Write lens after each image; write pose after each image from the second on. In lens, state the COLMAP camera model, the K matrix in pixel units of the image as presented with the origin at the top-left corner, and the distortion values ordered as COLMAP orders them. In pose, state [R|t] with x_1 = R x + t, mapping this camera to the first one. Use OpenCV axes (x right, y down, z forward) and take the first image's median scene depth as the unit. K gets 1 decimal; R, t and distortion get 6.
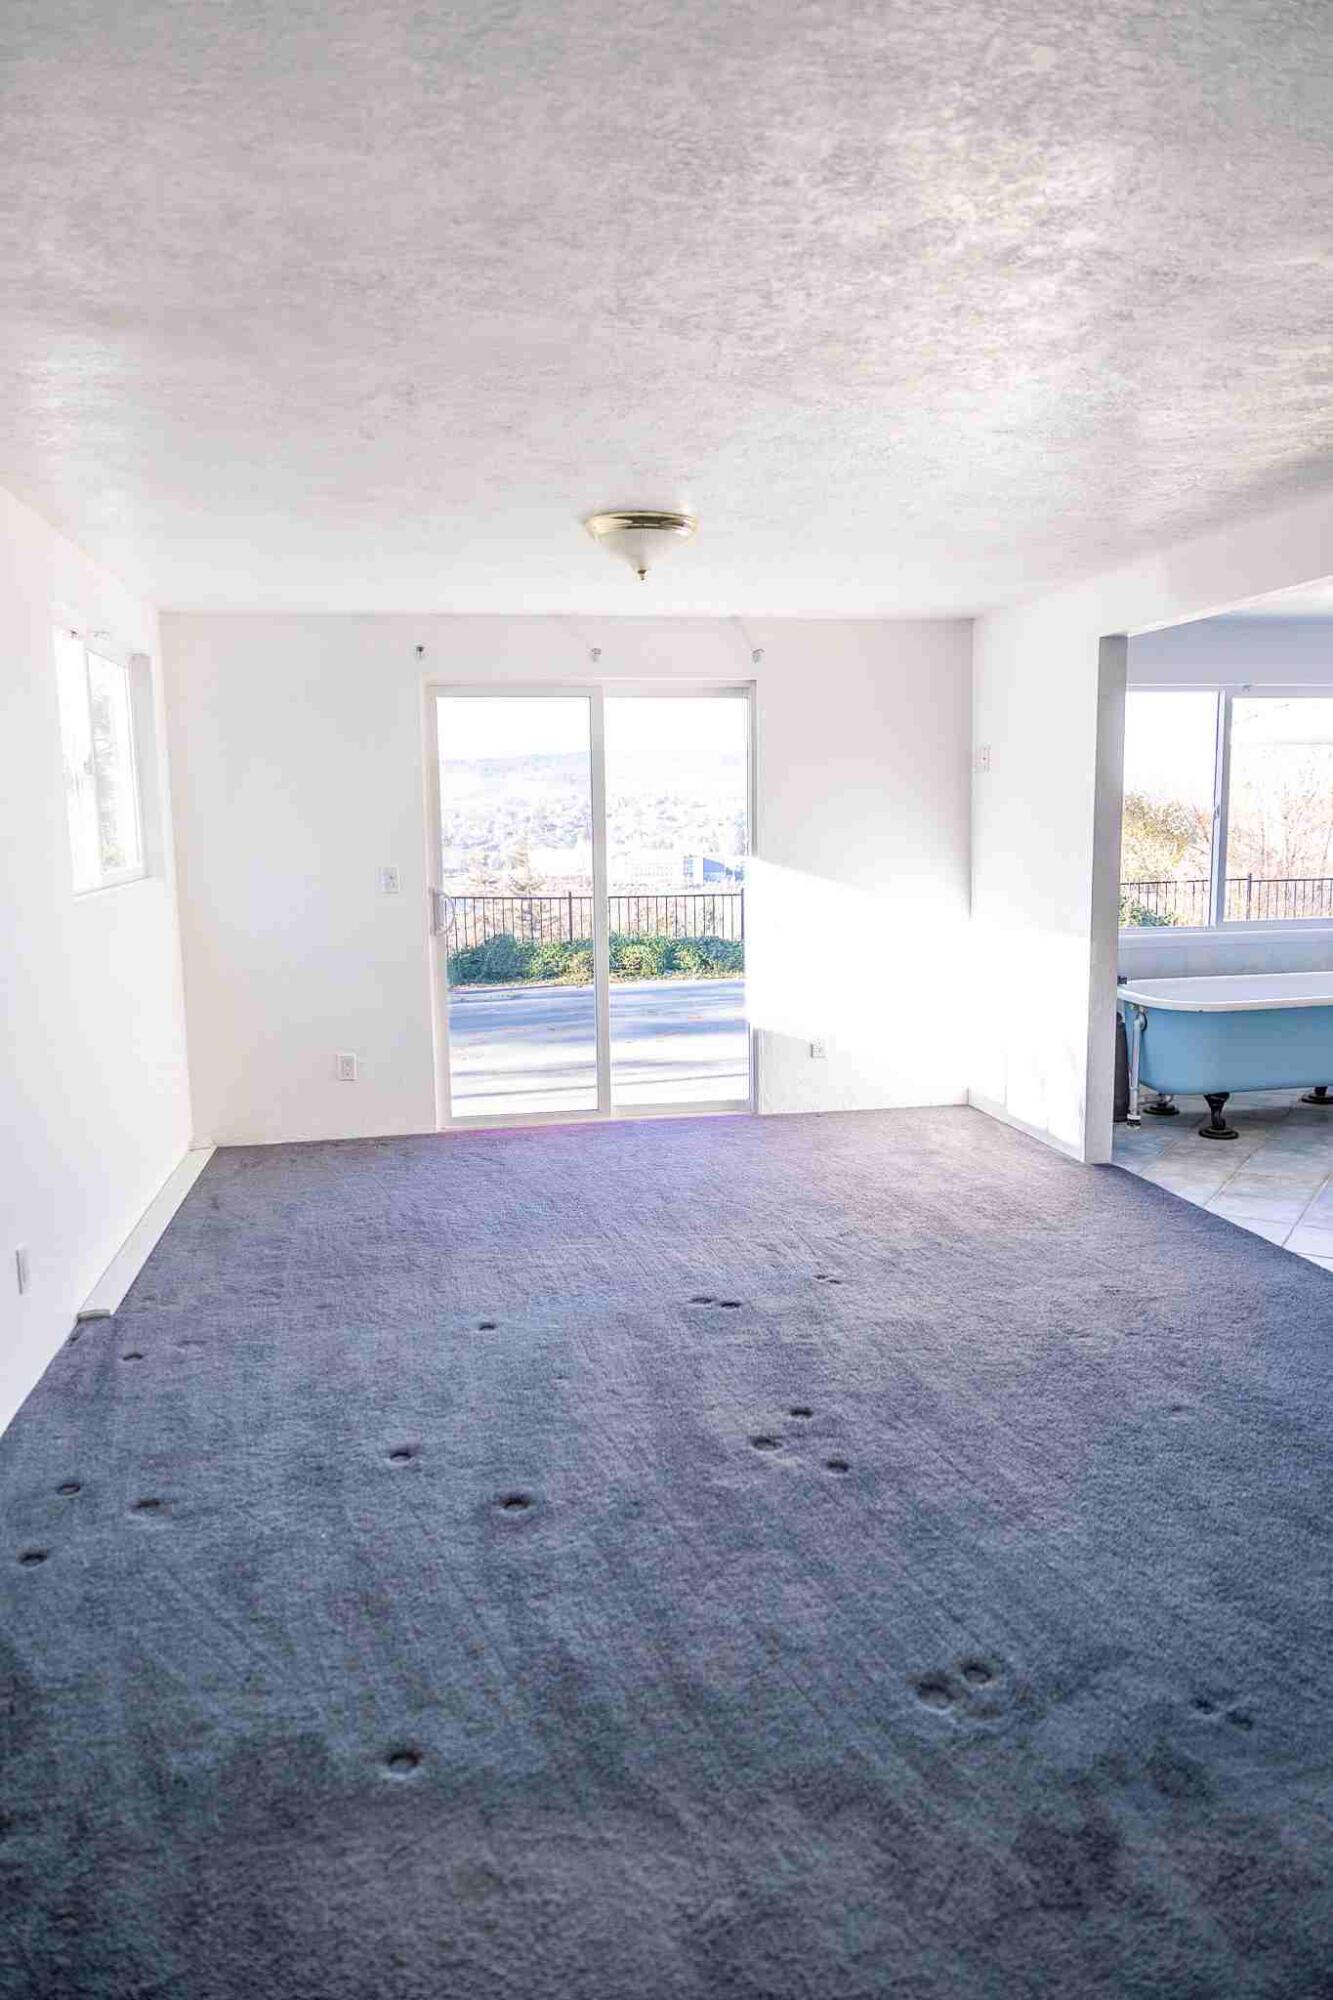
lens RADIAL K [[1344.9, 0, 666.5], [0, 1344.9, 1000.0], [0, 0, 1]] dist [-0.001778, 0.001519]
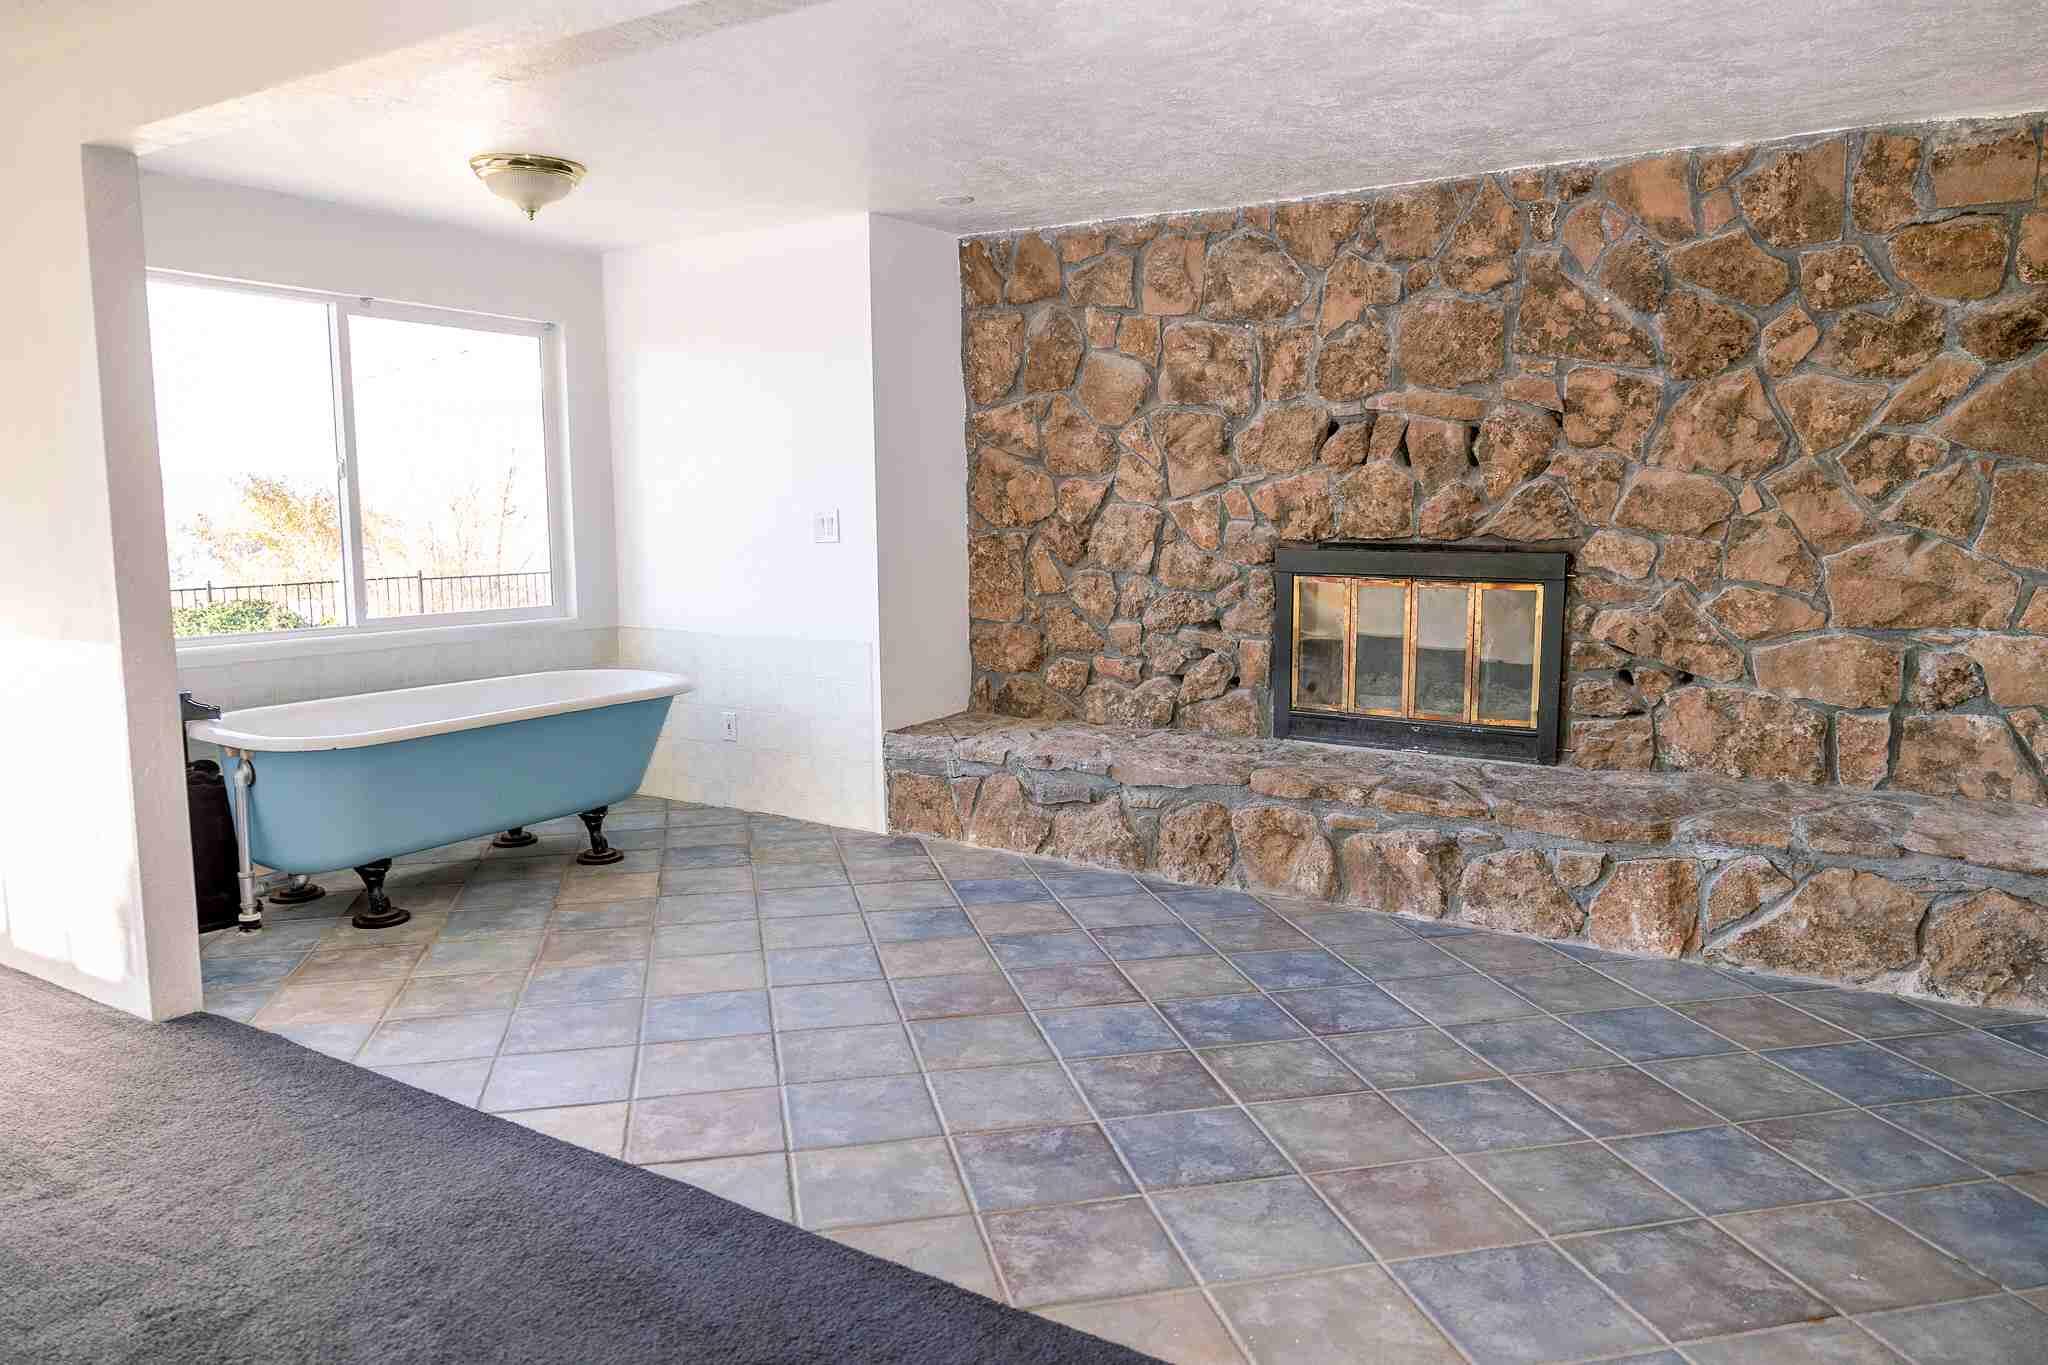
lens RADIAL K [[1377.1, 0, 1049.6], [0, 1377.1, 679.0], [0, 0, 1]] dist [-0.001778, 0.001519]
pose [[0.675067, -0.079005, 0.733514, 0.128000], [0.094192, 0.995343, 0.020520, -0.007011], [-0.731719, 0.055239, 0.679365, 0.247801]]
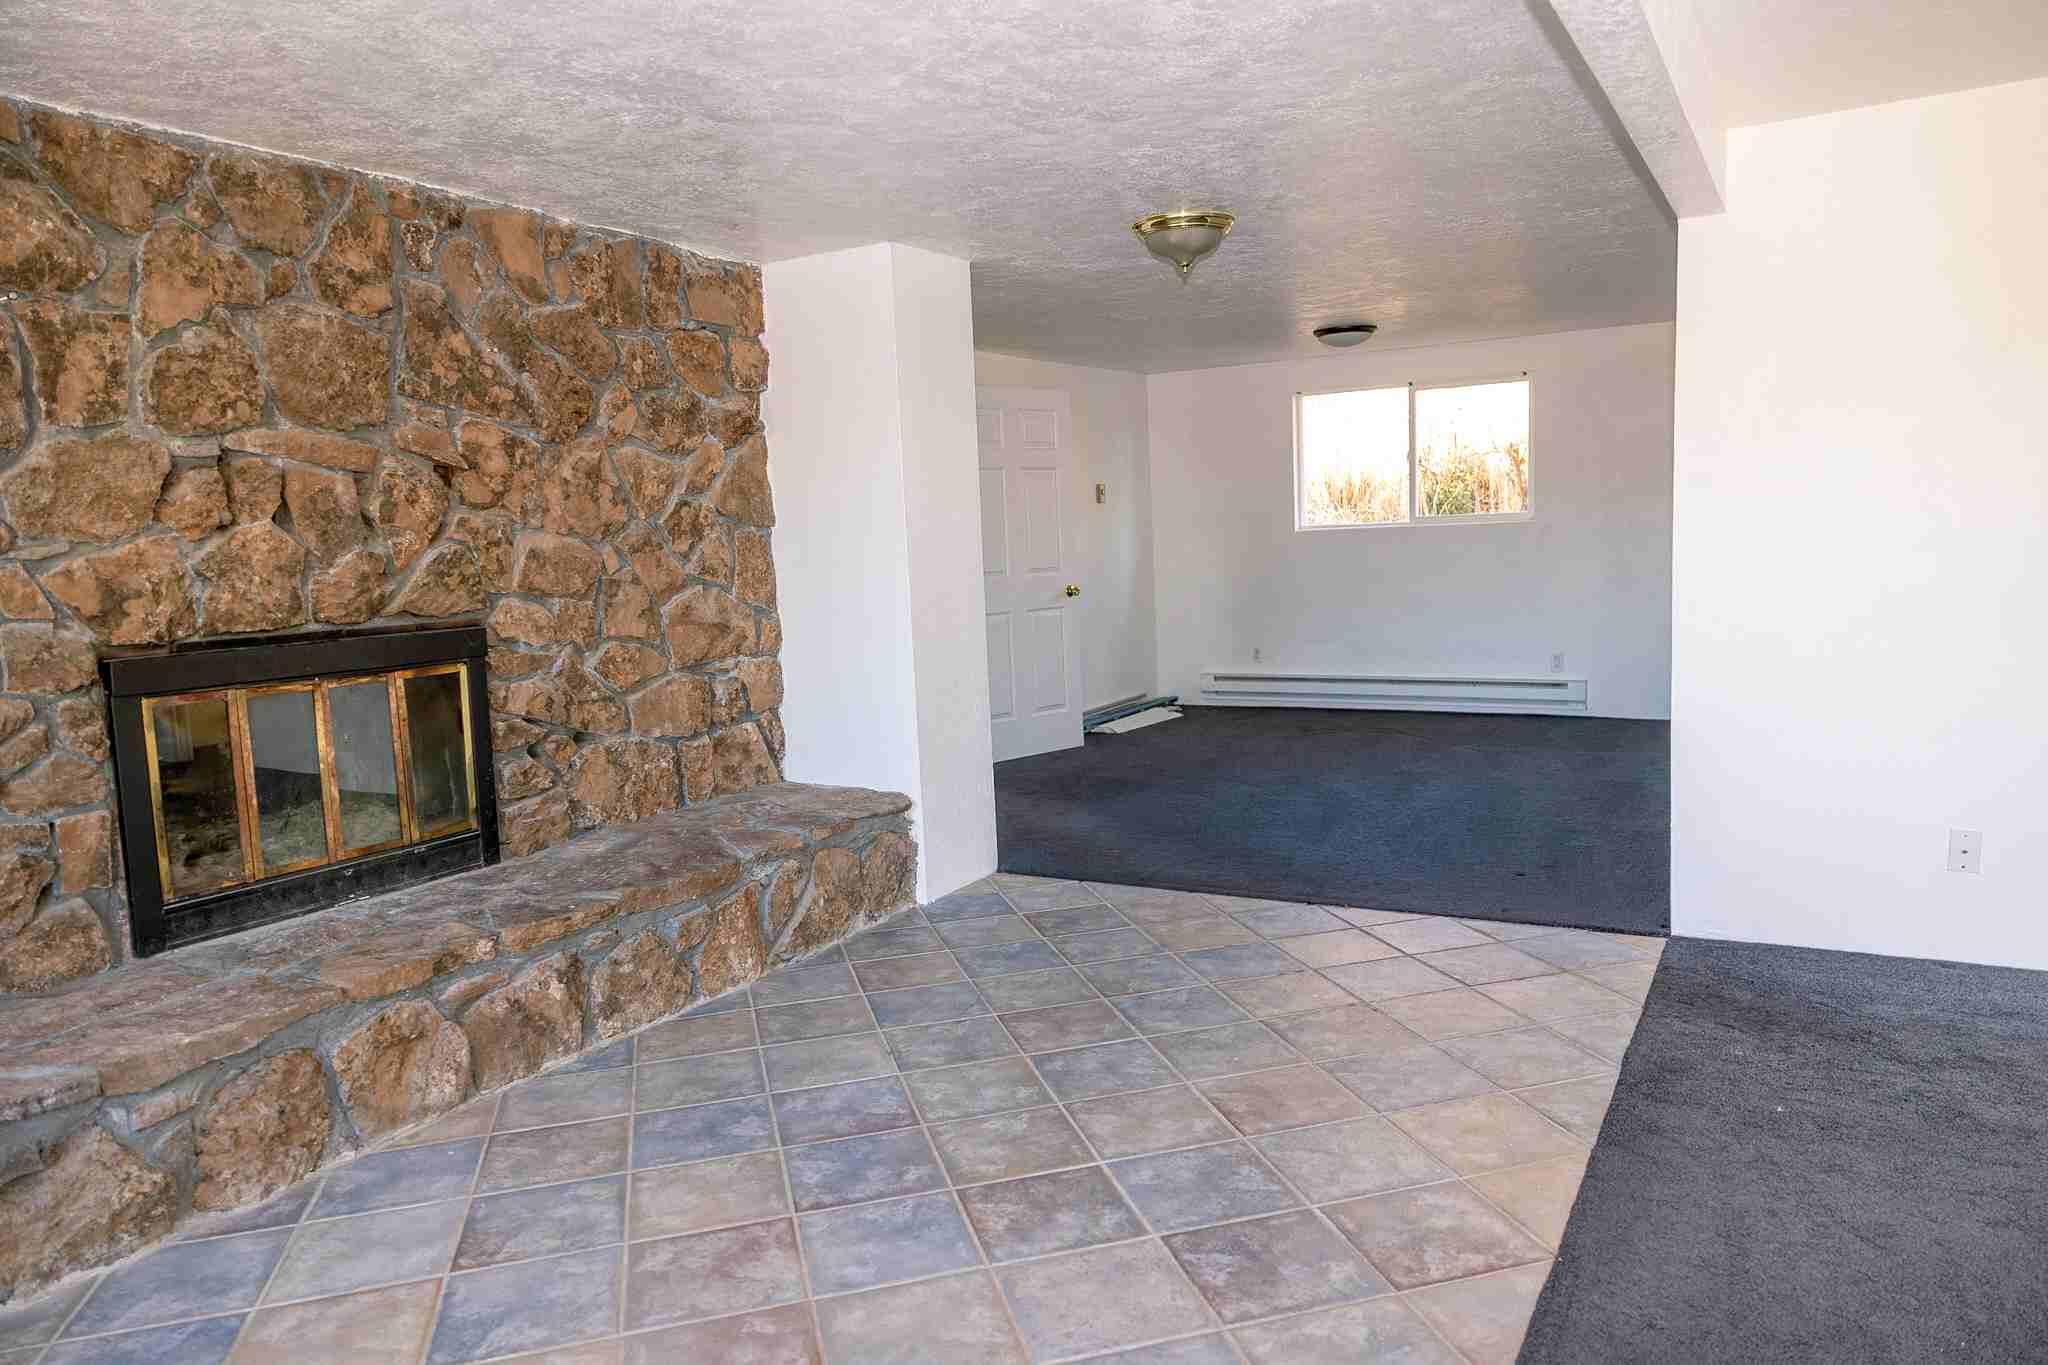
lens RADIAL K [[1365.7, 0, 1024.0], [0, 1365.7, 682.5], [0, 0, 1]] dist [0.001435, 0.001261]
pose [[-0.752396, -0.021380, 0.658364, 0.232265], [0.146634, 0.968958, 0.199044, -0.097742], [-0.642183, 0.246299, -0.725905, 0.850946]]
